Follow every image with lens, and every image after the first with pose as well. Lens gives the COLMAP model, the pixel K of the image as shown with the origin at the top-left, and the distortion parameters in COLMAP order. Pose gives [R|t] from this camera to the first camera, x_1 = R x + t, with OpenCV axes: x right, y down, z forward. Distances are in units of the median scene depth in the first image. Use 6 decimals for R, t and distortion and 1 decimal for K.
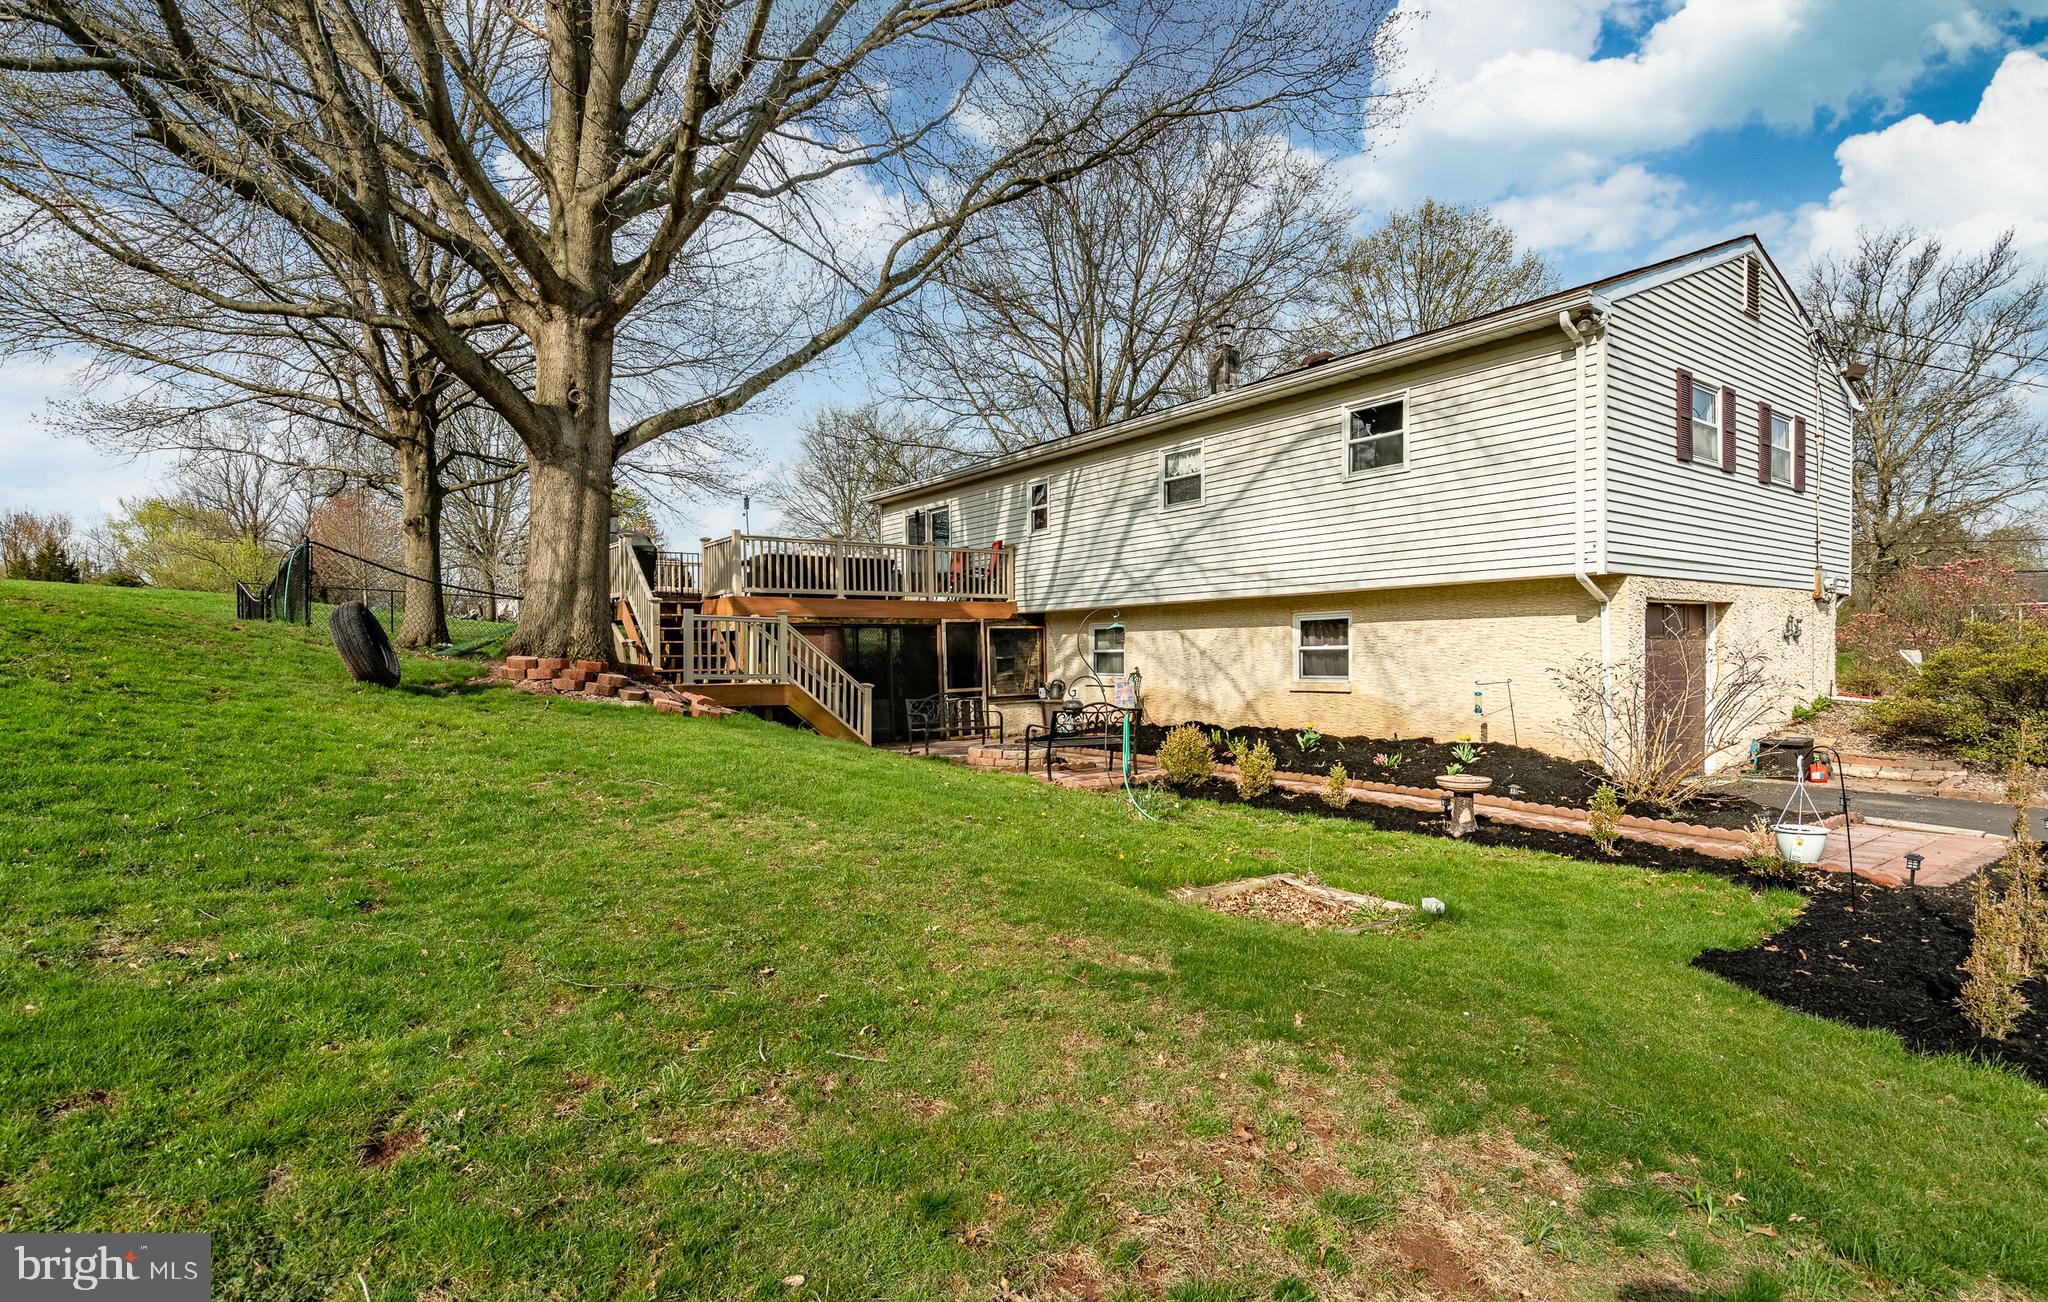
lens RADIAL K [[1020.6, 0, 1020.8], [0, 1020.6, 651.2], [0, 0, 1]] dist [0.003651, 0.000630]
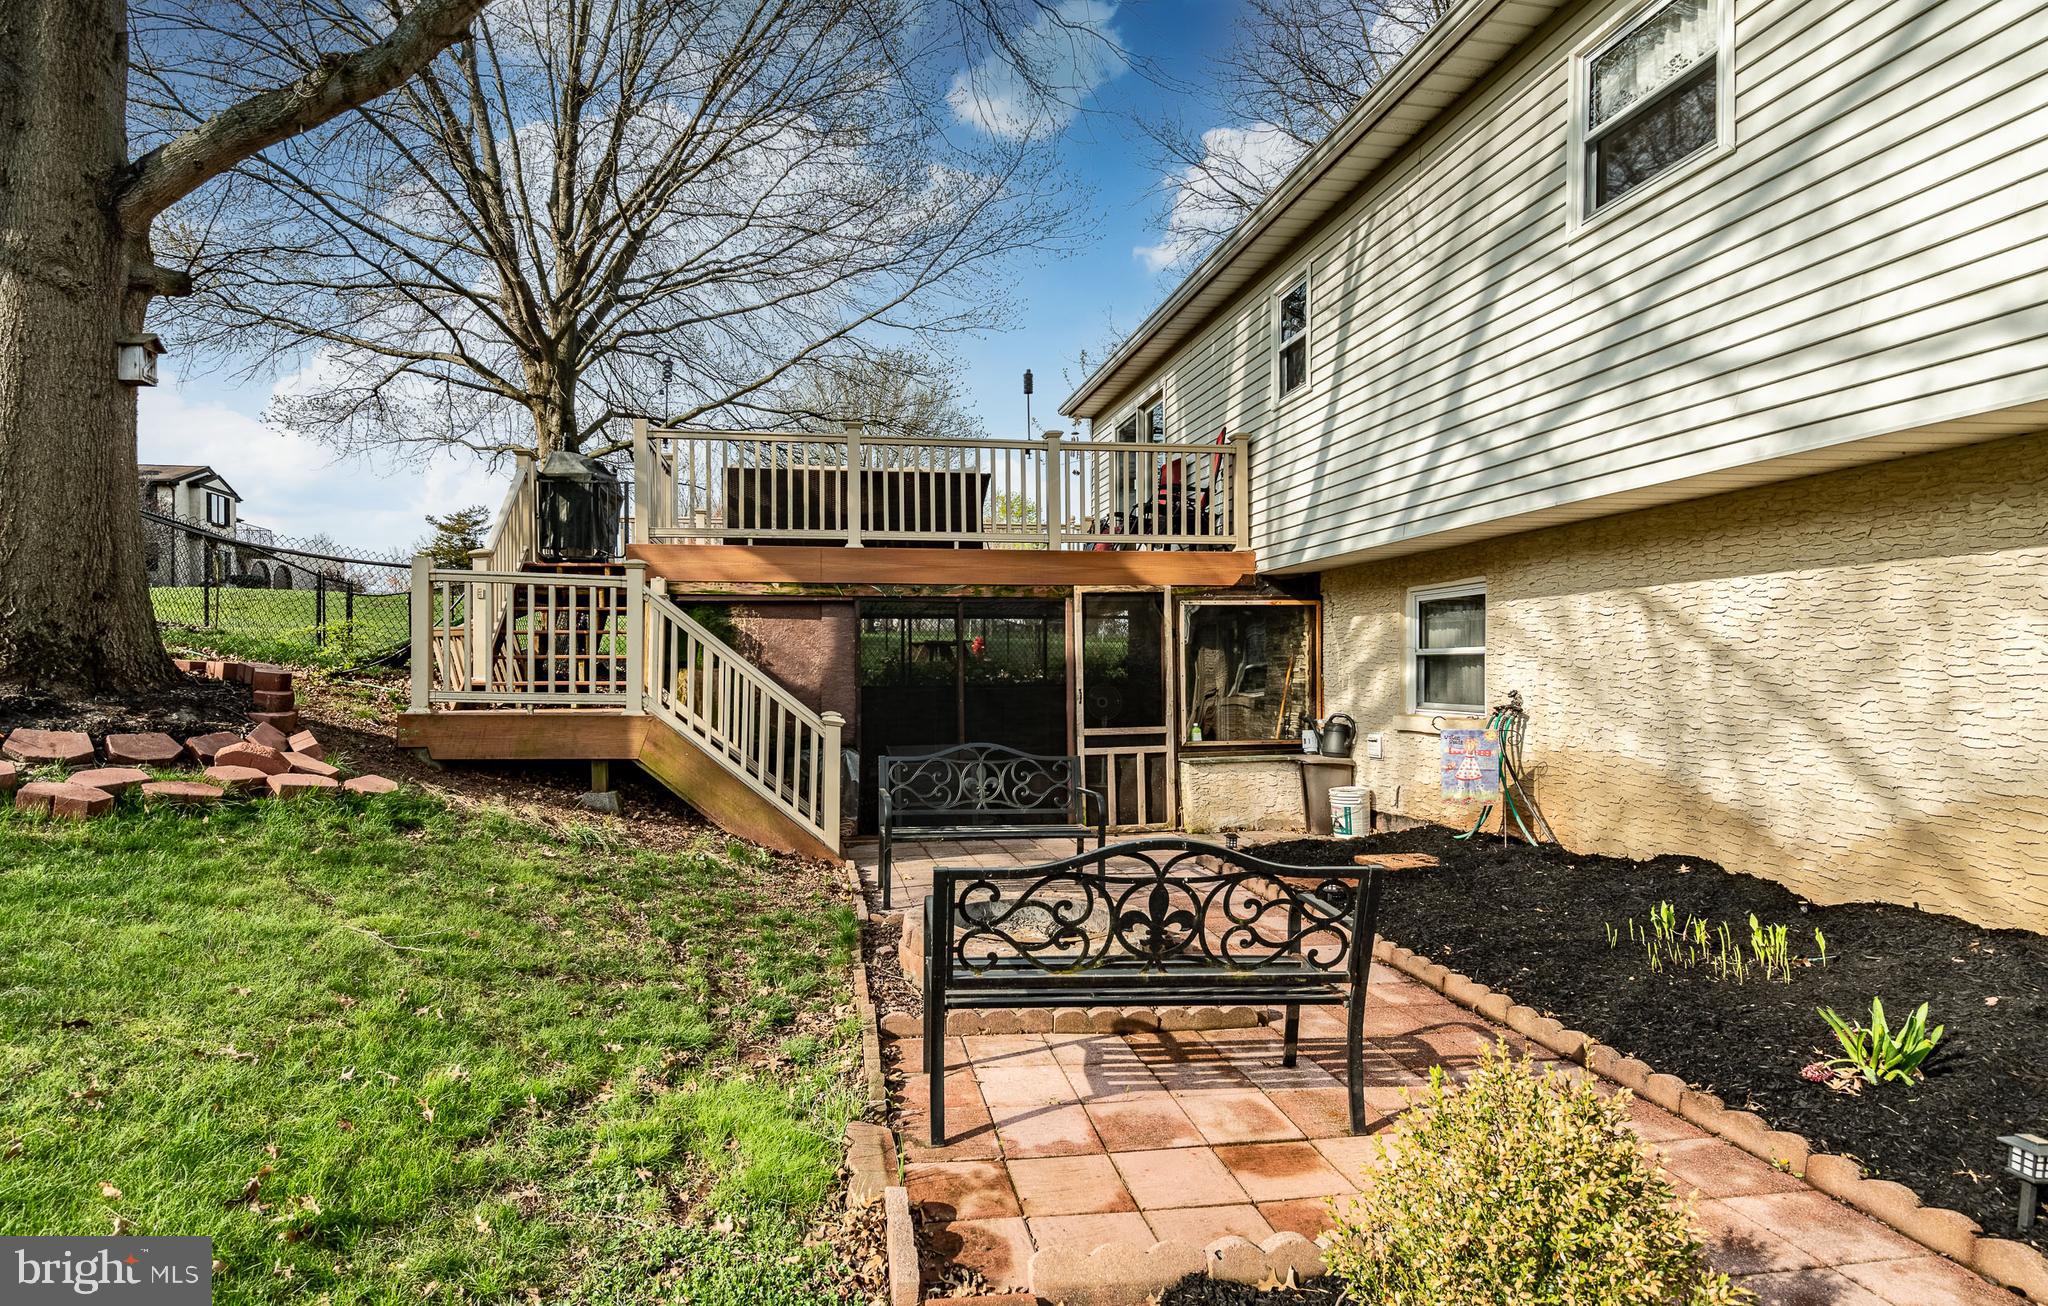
lens RADIAL K [[1020.6, 0, 956.5], [0, 1020.6, 672.6], [0, 0, 1]] dist [0.003651, 0.000630]
pose [[0.886195, 0.010011, -0.463204, 0.101600], [-0.006497, 0.999937, 0.009182, 0.005976], [0.463267, -0.005128, 0.886204, 0.537760]]
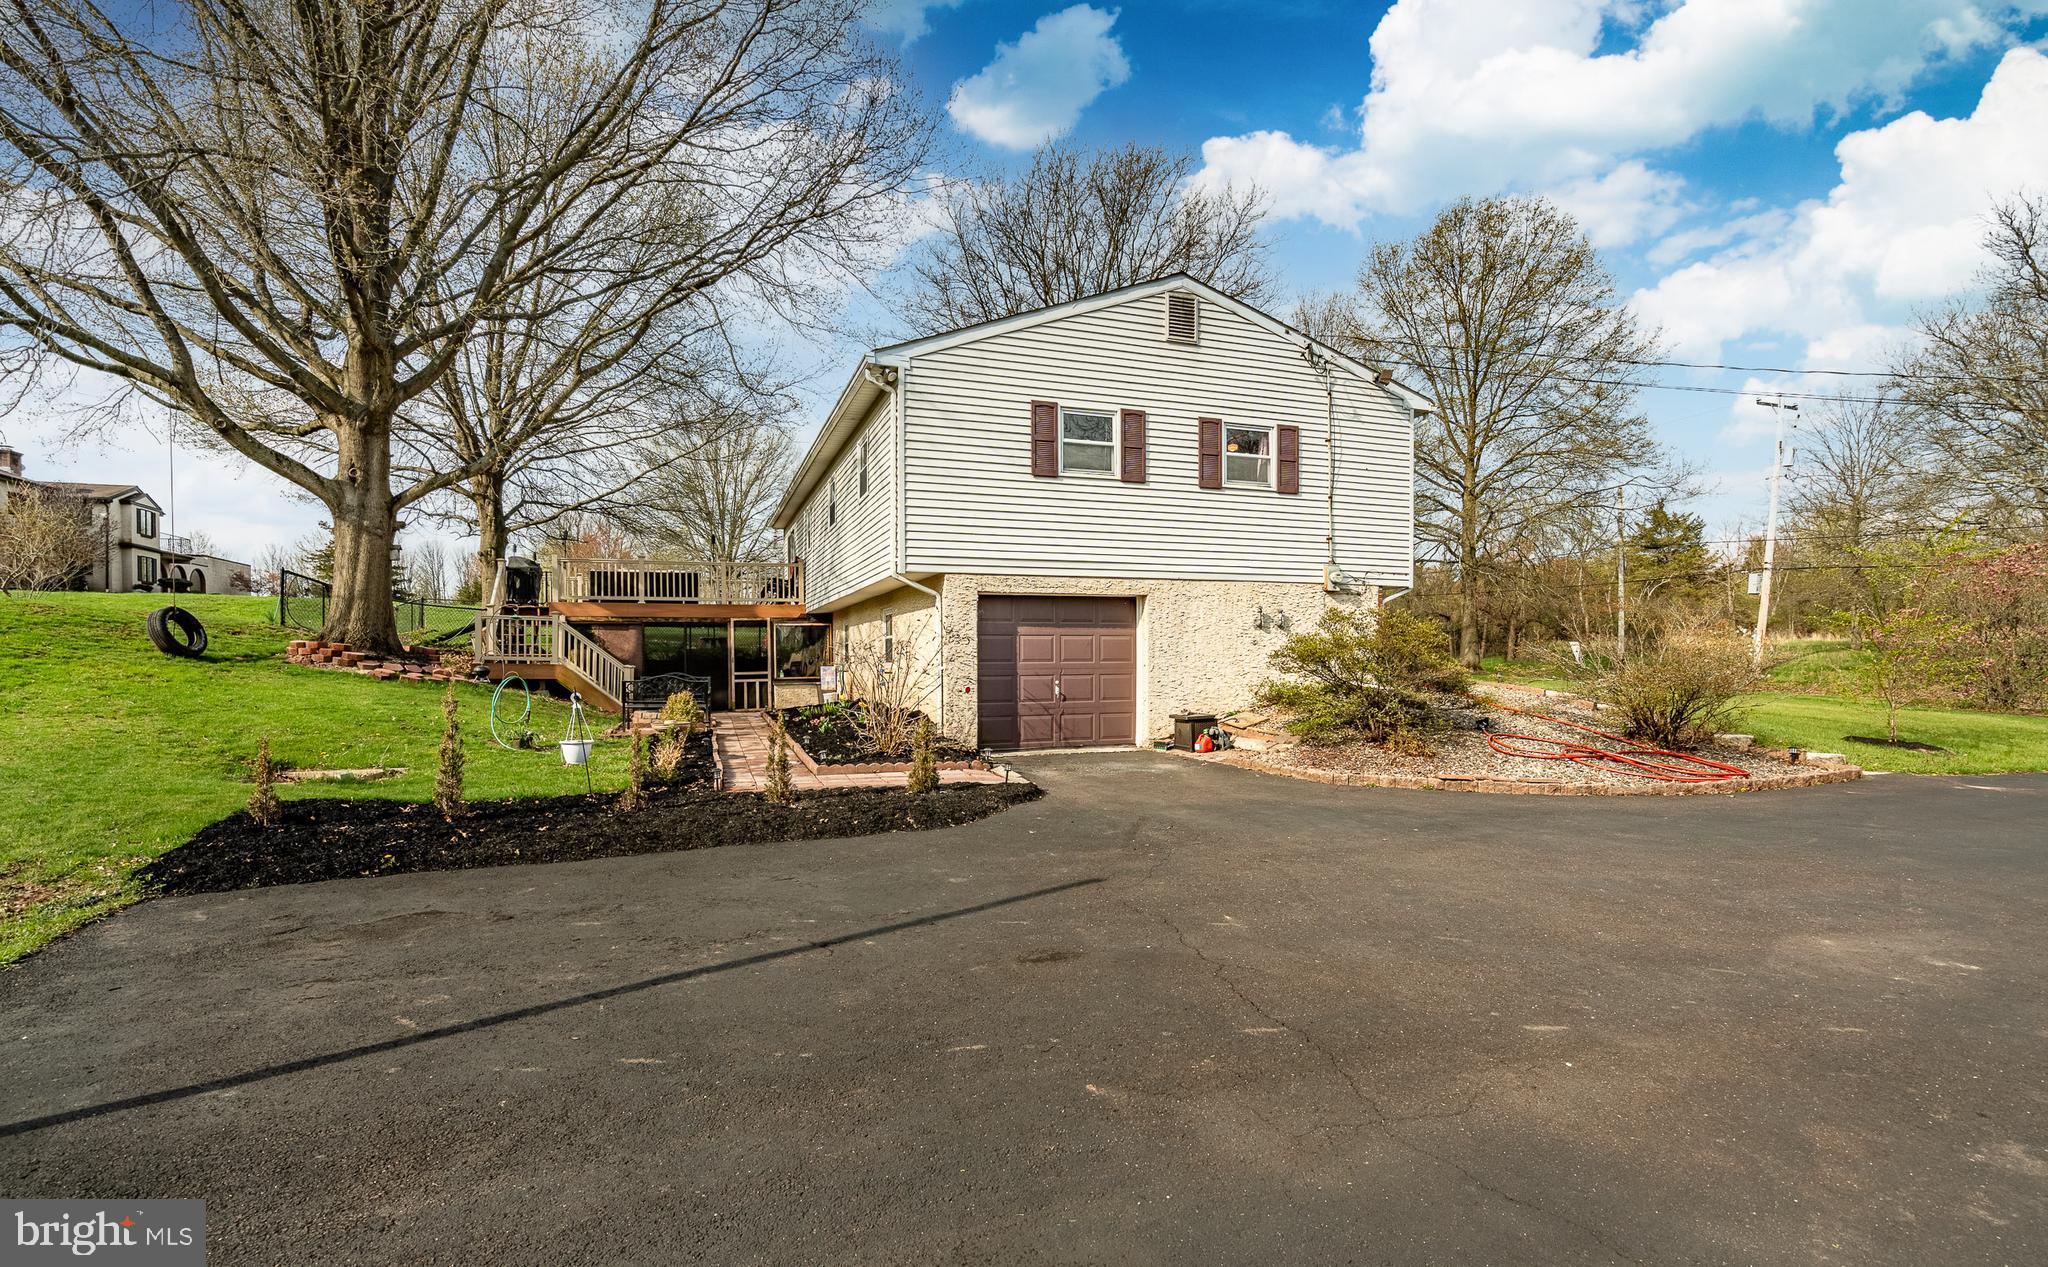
lens RADIAL K [[961.2, 0, 1029.0], [0, 961.2, 677.9], [0, 0, 1]] dist [-0.025165, -0.000380]
pose [[0.957657, 0.010590, -0.287716, 0.635449], [-0.004647, 0.999762, 0.021331, 0.016265], [0.287874, -0.019091, 0.957478, -0.054251]]
